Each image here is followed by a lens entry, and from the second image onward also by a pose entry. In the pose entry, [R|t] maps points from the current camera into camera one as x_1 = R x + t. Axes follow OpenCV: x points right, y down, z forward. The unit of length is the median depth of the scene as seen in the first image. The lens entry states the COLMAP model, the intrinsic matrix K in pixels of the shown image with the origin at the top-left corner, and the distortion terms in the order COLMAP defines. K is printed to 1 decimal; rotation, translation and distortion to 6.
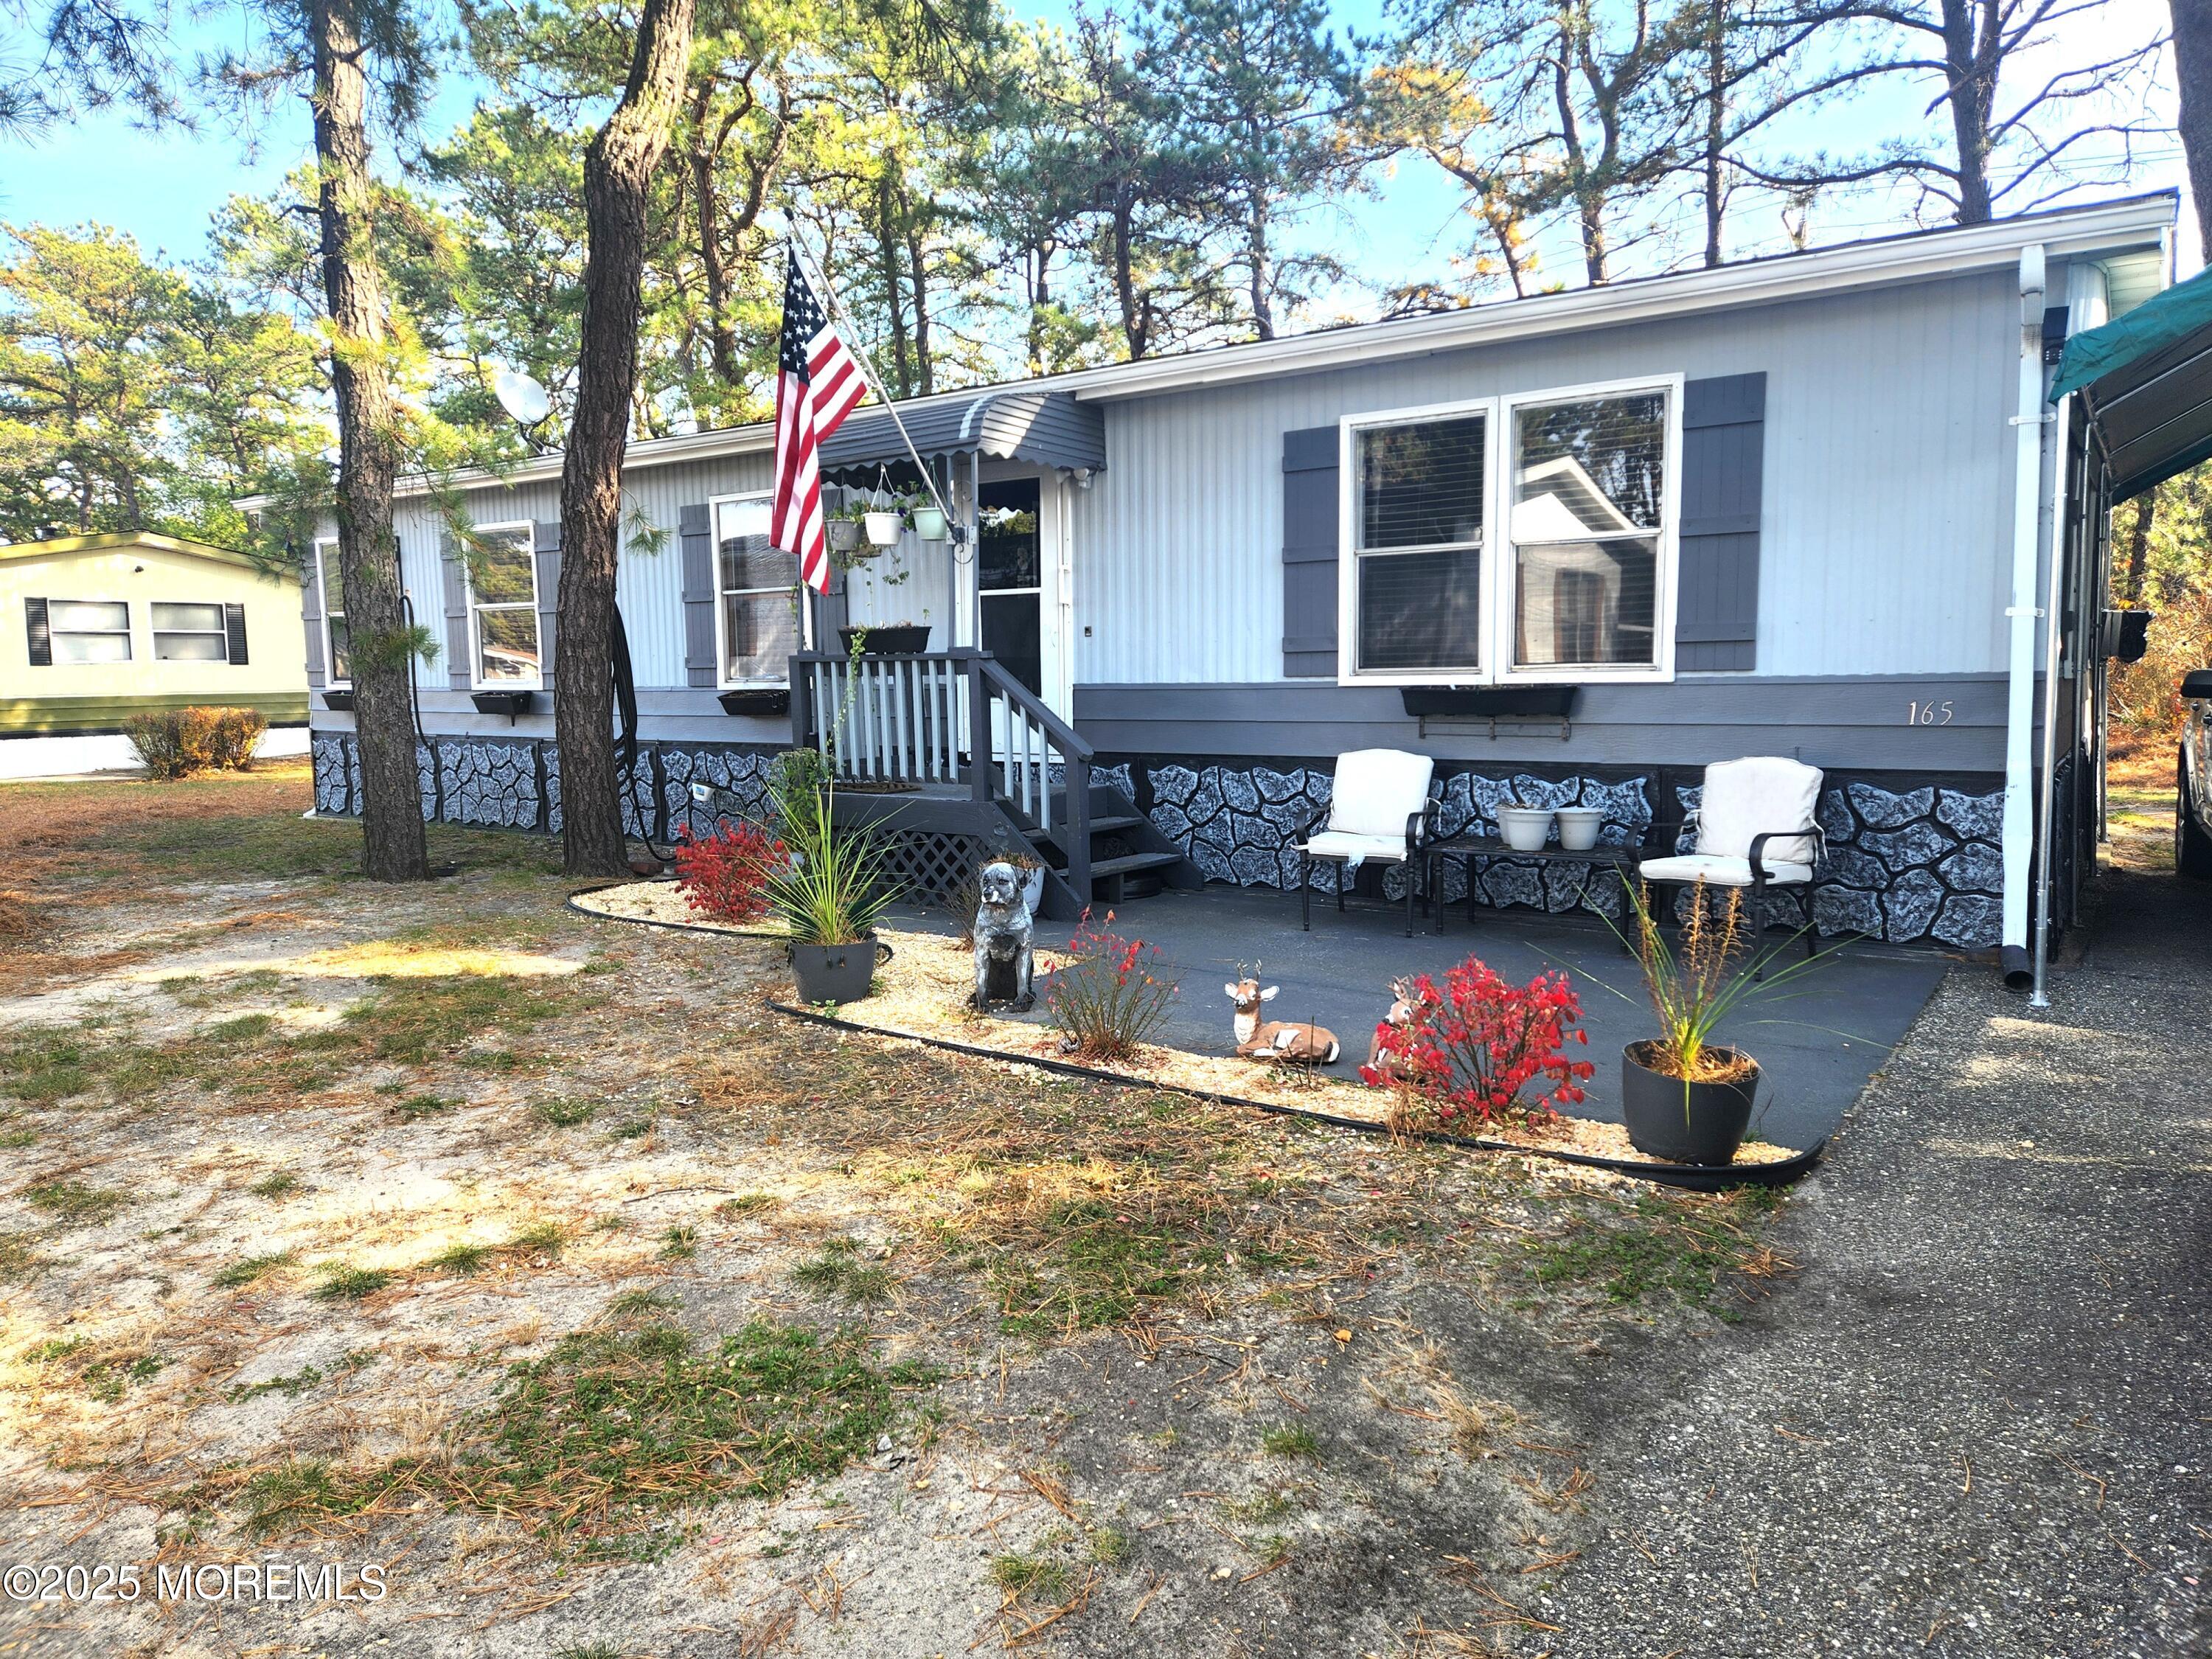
lens RADIAL K [[1476.7, 0, 1111.6], [0, 1476.7, 829.4], [0, 0, 1]] dist [0.054900, 0.000054]
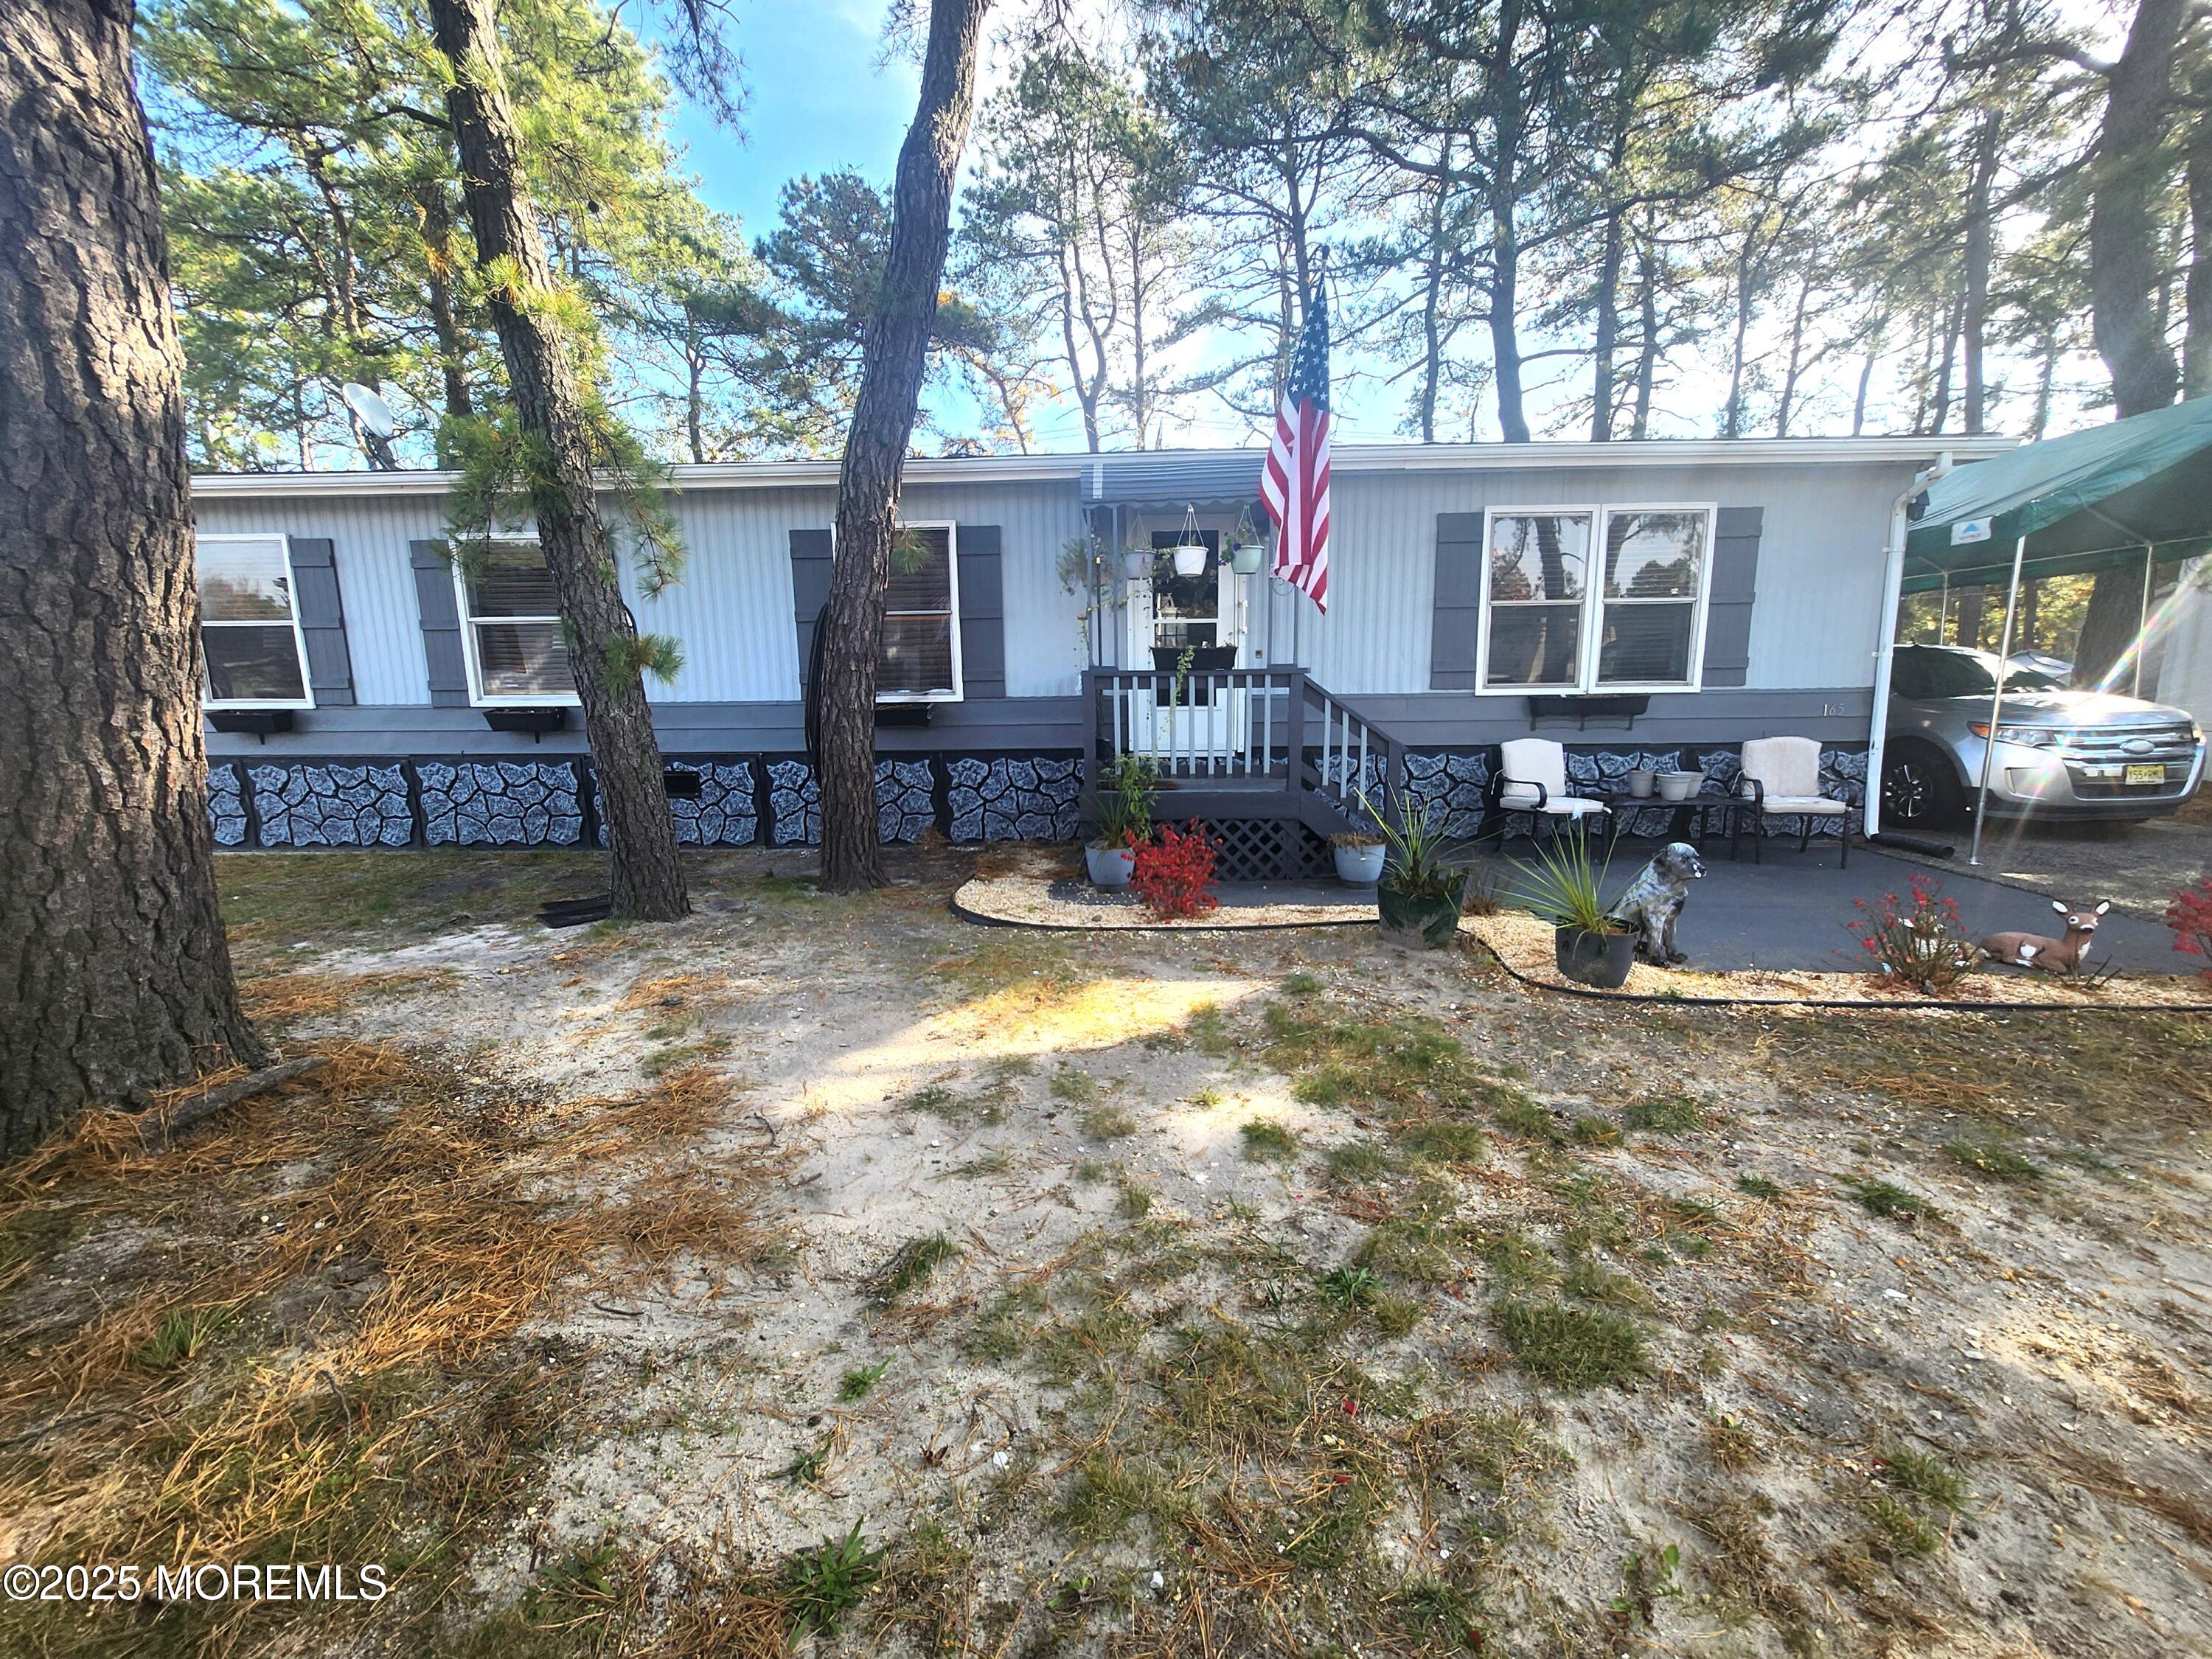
lens RADIAL K [[869.4, 0, 1106.5], [0, 869.4, 826.2], [0, 0, 1]] dist [0.000930, 0.000621]
pose [[0.837373, -0.085600, 0.539888, -0.636963], [0.058393, 0.996019, 0.067352, -0.049203], [-0.543504, -0.024873, 0.839038, 0.492950]]
